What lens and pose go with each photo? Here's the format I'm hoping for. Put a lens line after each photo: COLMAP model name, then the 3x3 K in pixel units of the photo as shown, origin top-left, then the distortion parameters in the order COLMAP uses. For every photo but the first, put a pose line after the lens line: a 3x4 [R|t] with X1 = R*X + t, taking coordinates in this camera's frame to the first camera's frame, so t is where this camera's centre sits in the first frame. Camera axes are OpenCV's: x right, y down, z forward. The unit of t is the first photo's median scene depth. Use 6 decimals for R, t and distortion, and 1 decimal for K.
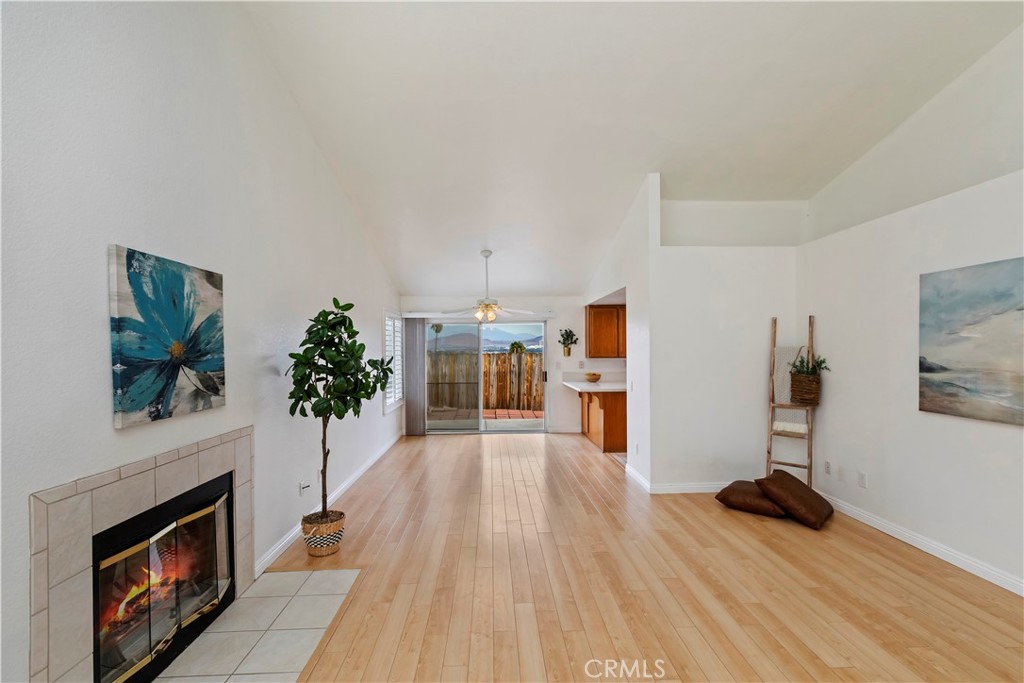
lens RADIAL K [[460.1, 0, 569.3], [0, 460.1, 354.2], [0, 0, 1]] dist [-0.000654, -0.000005]
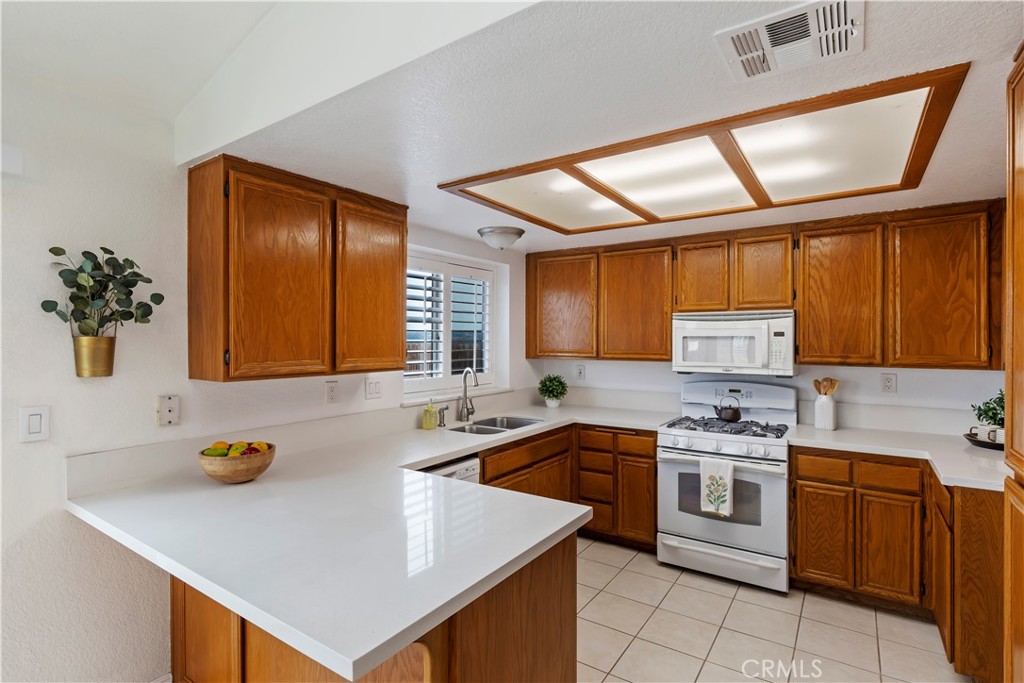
lens RADIAL K [[500.2, 0, 511.7], [0, 500.2, 343.1], [0, 0, 1]] dist [-0.003660, -0.000488]
pose [[0.694277, -0.002807, 0.719702, -0.101123], [0.007575, 0.999966, -0.003408, -0.025324], [-0.719668, 0.007818, 0.694275, 1.908926]]
